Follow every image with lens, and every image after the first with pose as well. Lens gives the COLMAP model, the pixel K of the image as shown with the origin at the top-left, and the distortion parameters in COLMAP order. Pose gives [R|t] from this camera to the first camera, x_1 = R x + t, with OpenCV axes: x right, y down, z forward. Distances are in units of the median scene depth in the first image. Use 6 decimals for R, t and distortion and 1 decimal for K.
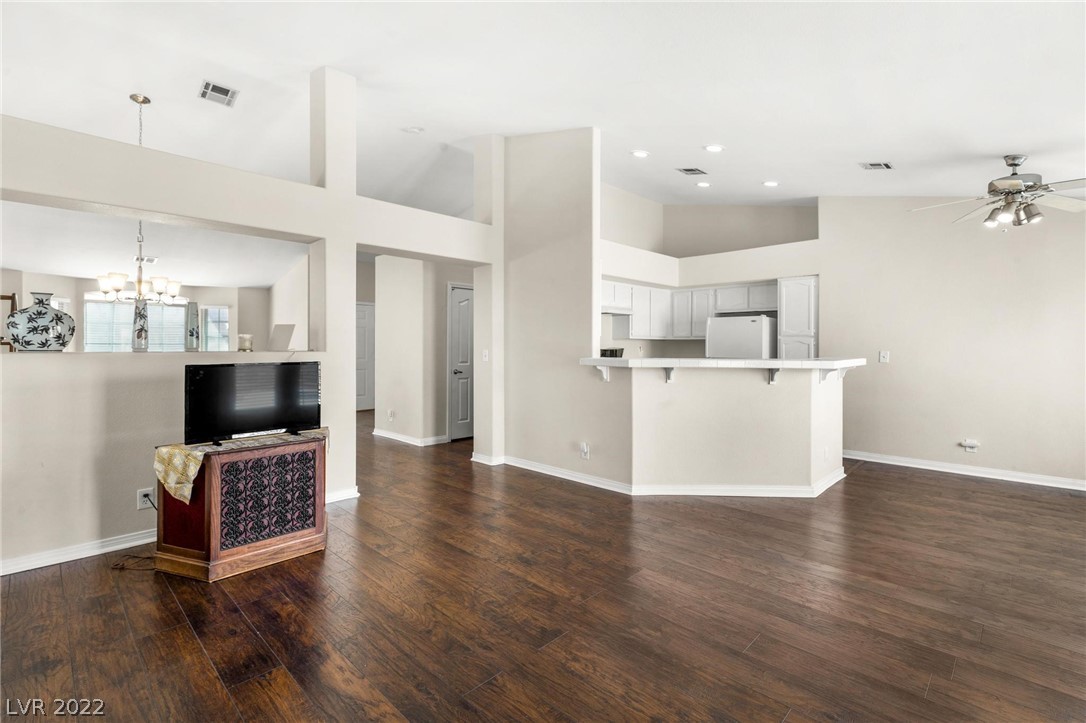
lens RADIAL K [[495.6, 0, 543.2], [0, 495.6, 340.3], [0, 0, 1]] dist [0.003411, -0.000713]
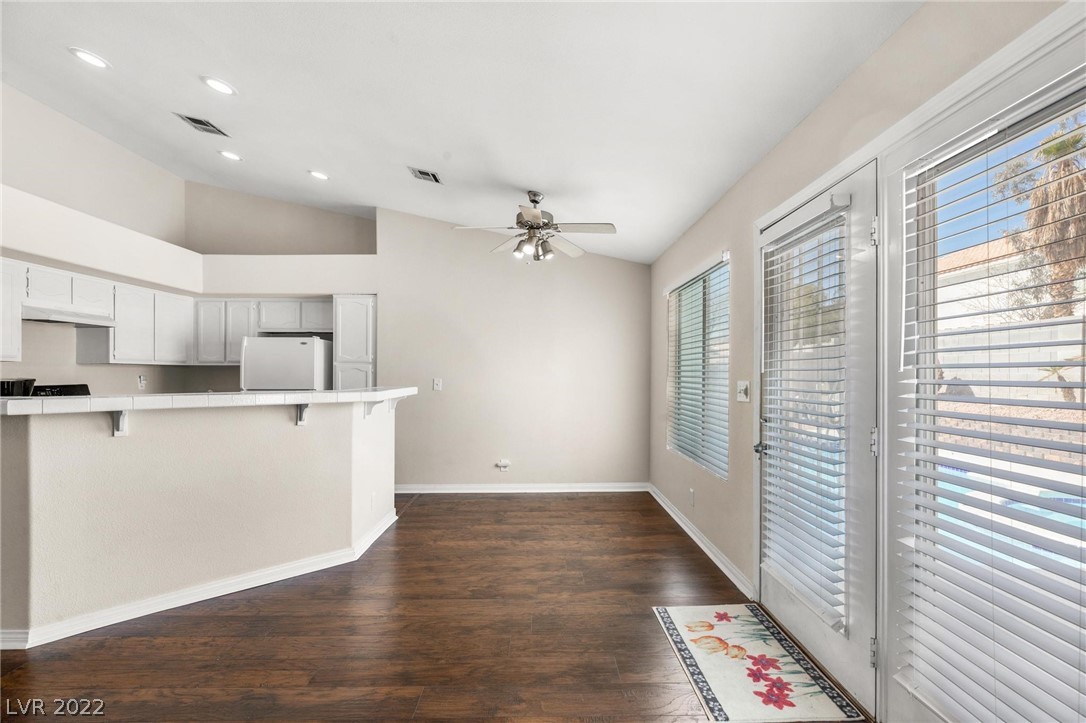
lens RADIAL K [[494.3, 0, 547.5], [0, 494.3, 373.1], [0, 0, 1]] dist [0.003777, 0.000260]
pose [[0.704988, -0.003355, 0.709211, 0.179922], [-0.004343, 0.999950, 0.009047, 0.001758], [-0.709206, -0.009458, 0.704938, 0.193417]]
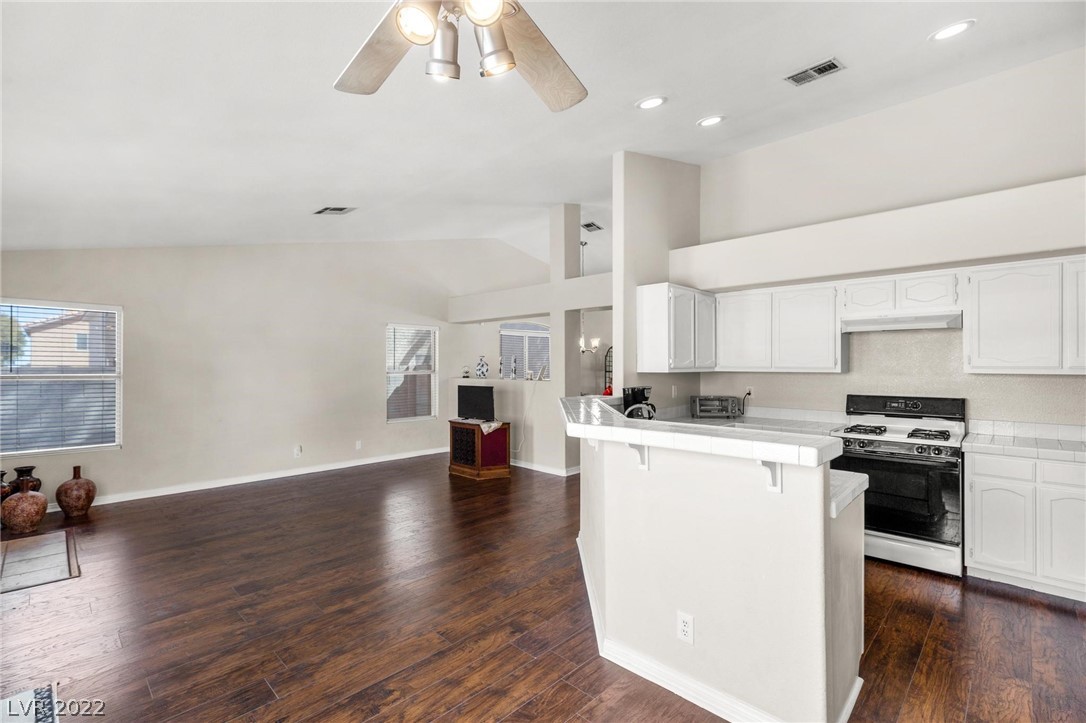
lens RADIAL K [[485.6, 0, 543.0], [0, 485.6, 361.5], [0, 0, 1]] dist [0.001716, -0.000249]
pose [[0.002085, -0.010268, -0.999945, 1.031079], [0.010633, 0.999891, -0.010245, -0.023652], [0.999941, -0.010611, 0.002194, 0.855753]]
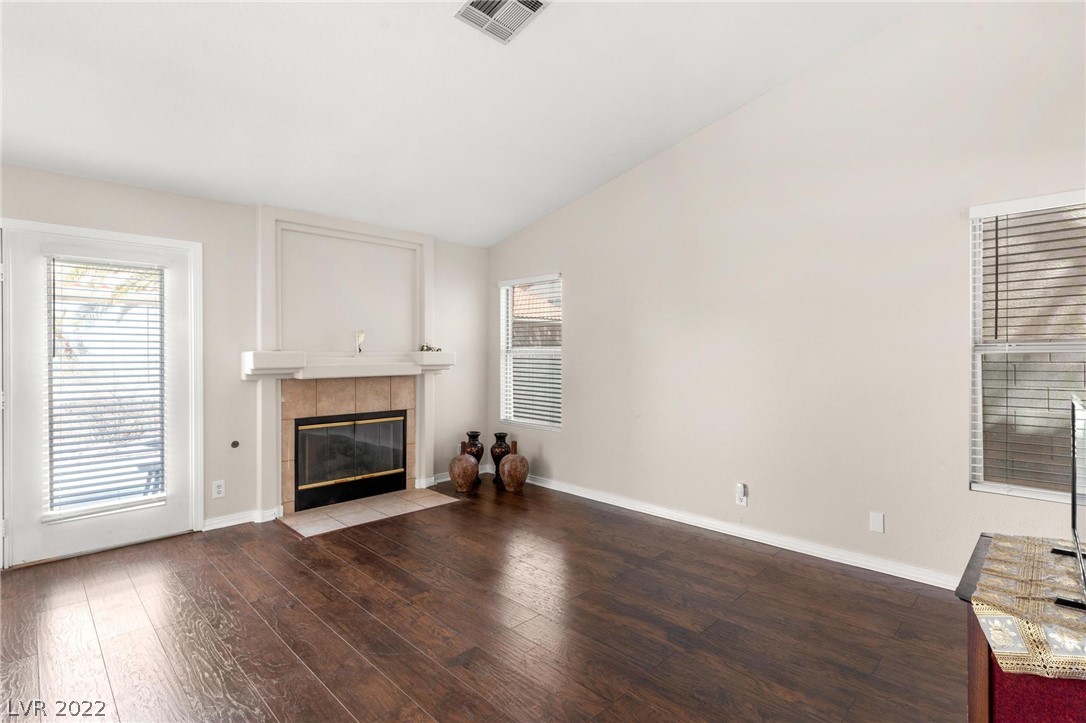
lens RADIAL K [[517.8, 0, 551.8], [0, 517.8, 357.7], [0, 0, 1]] dist [0.002542, 0.000490]
pose [[-0.999995, -0.000567, 0.003094, -0.078422], [-0.000581, 0.999990, -0.004468, 0.006024], [-0.003092, -0.004469, -0.999985, 0.957362]]
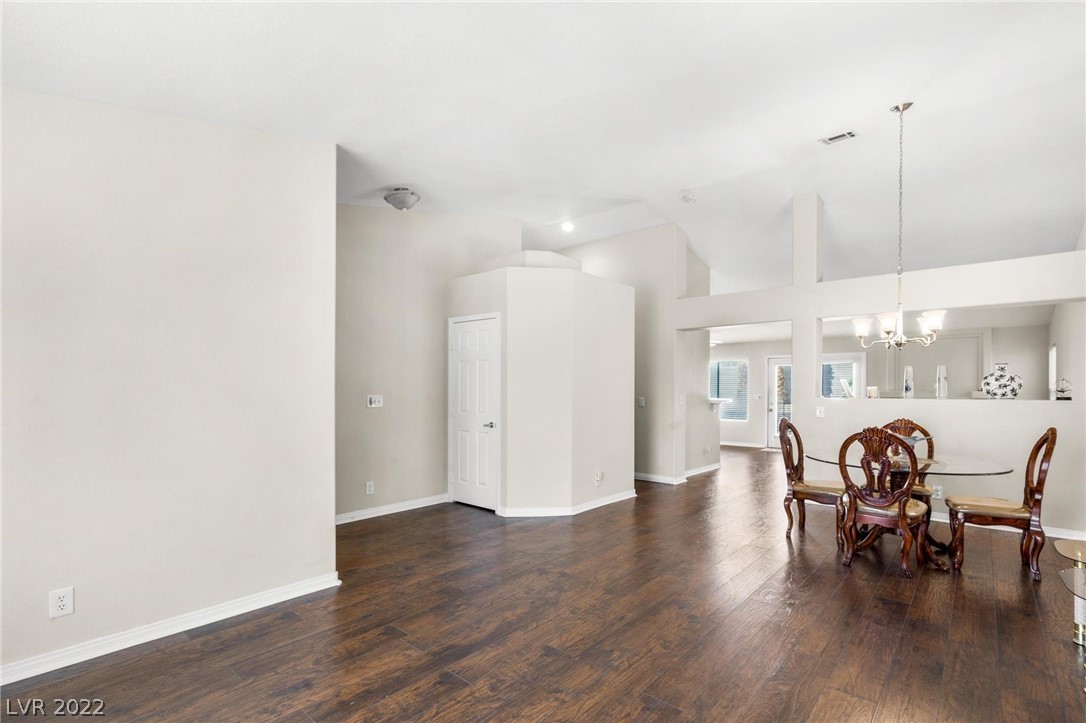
lens RADIAL K [[502.4, 0, 542.4], [0, 502.4, 393.4], [0, 0, 1]] dist [0.000625, 0.000029]
pose [[-0.049988, -0.009293, 0.998707, -1.673758], [-0.016798, 0.999823, 0.008463, 0.009618], [-0.998609, -0.016353, -0.050136, 1.680993]]
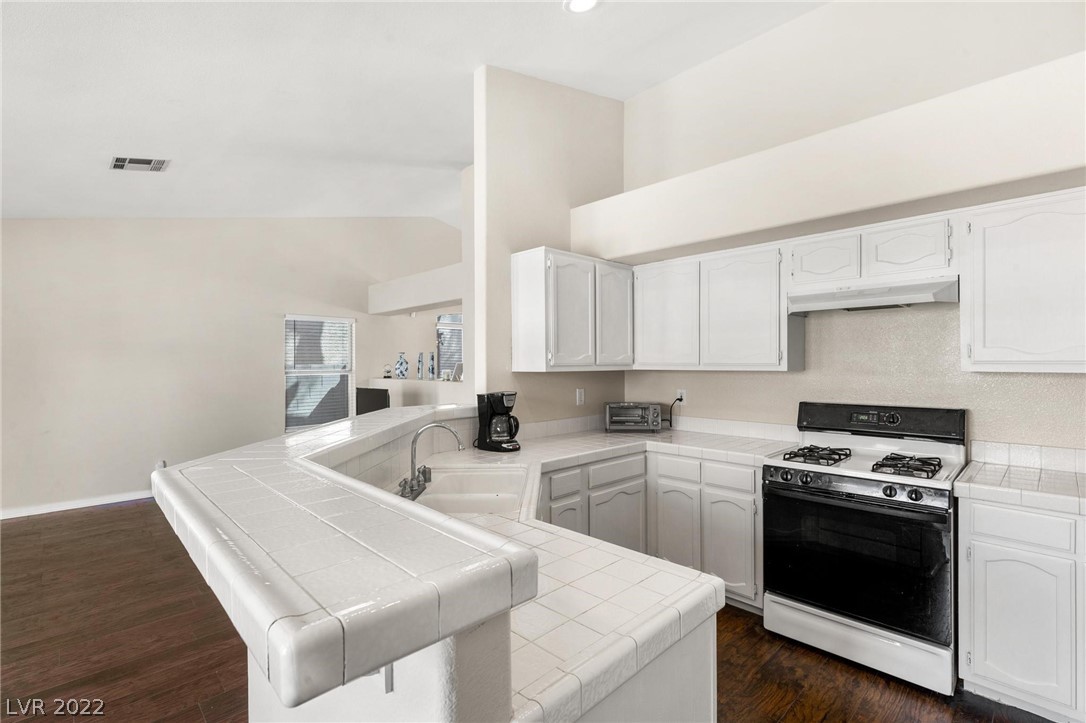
lens RADIAL K [[492.1, 0, 543.0], [0, 492.1, 361.5], [0, 0, 1]] dist [0.001627, 0.000558]
pose [[-0.029914, -0.006411, -0.999532, 0.784706], [0.014897, 0.999866, -0.006858, -0.019330], [0.999441, -0.015095, -0.029815, 1.106740]]
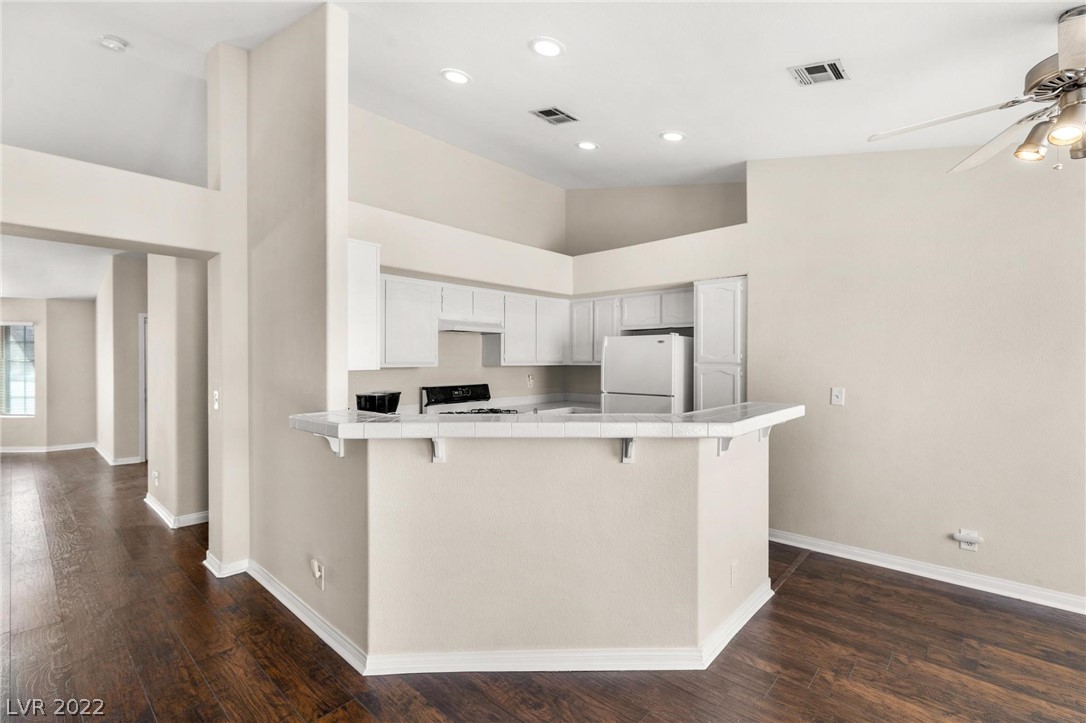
lens RADIAL K [[485.6, 0, 543.0], [0, 485.6, 361.5], [0, 0, 1]] dist [0.001716, -0.000249]
pose [[0.999484, -0.005290, 0.031693, 0.326934], [0.004916, 0.999918, 0.011859, -0.027371], [-0.031753, -0.011697, 0.999427, 0.435832]]
